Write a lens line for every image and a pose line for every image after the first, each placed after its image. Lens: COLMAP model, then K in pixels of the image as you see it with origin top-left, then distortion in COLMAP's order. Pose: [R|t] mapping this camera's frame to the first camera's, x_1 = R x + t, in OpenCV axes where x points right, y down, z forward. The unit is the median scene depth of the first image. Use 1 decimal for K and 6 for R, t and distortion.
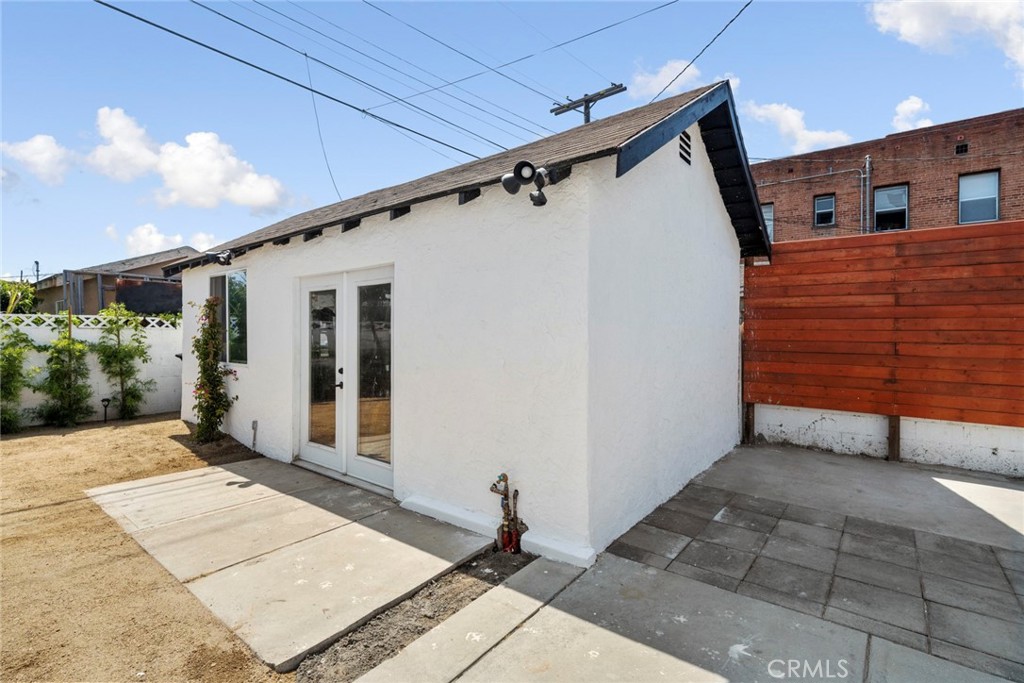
lens RADIAL K [[473.3, 0, 512.0], [0, 473.3, 341.5], [0, 0, 1]] dist [-0.001286, -0.000322]
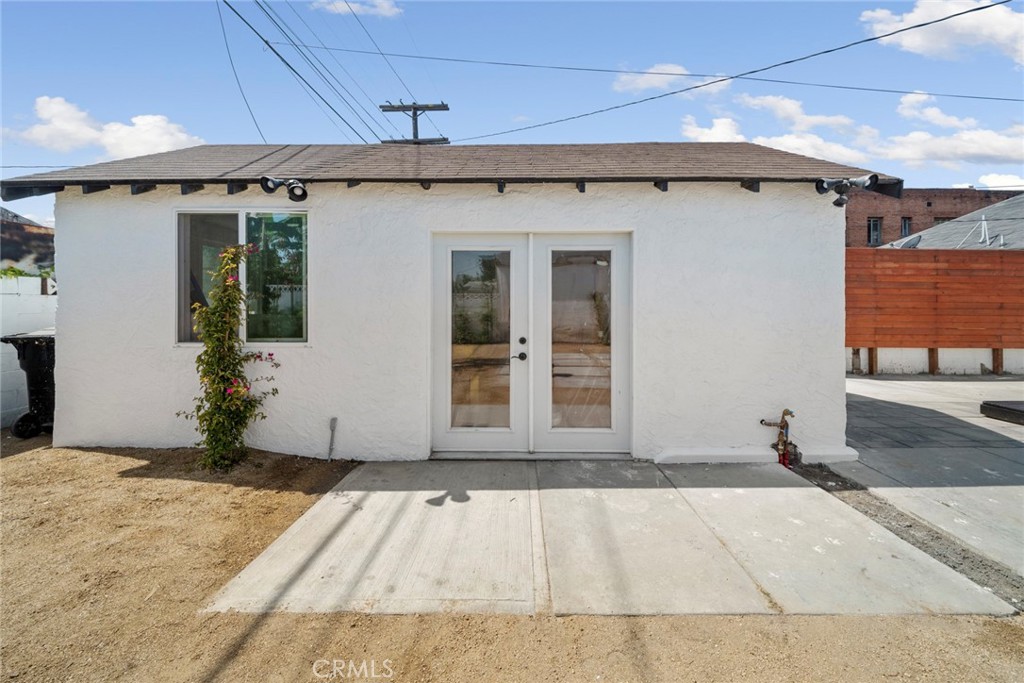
lens RADIAL K [[364.7, 0, 515.1], [0, 364.7, 308.8], [0, 0, 1]] dist [-0.006258, -0.000184]
pose [[0.789464, -0.010663, 0.613705, -0.866468], [0.011116, 0.999933, 0.003074, -0.002728], [-0.613697, 0.004395, 0.789530, 0.486138]]
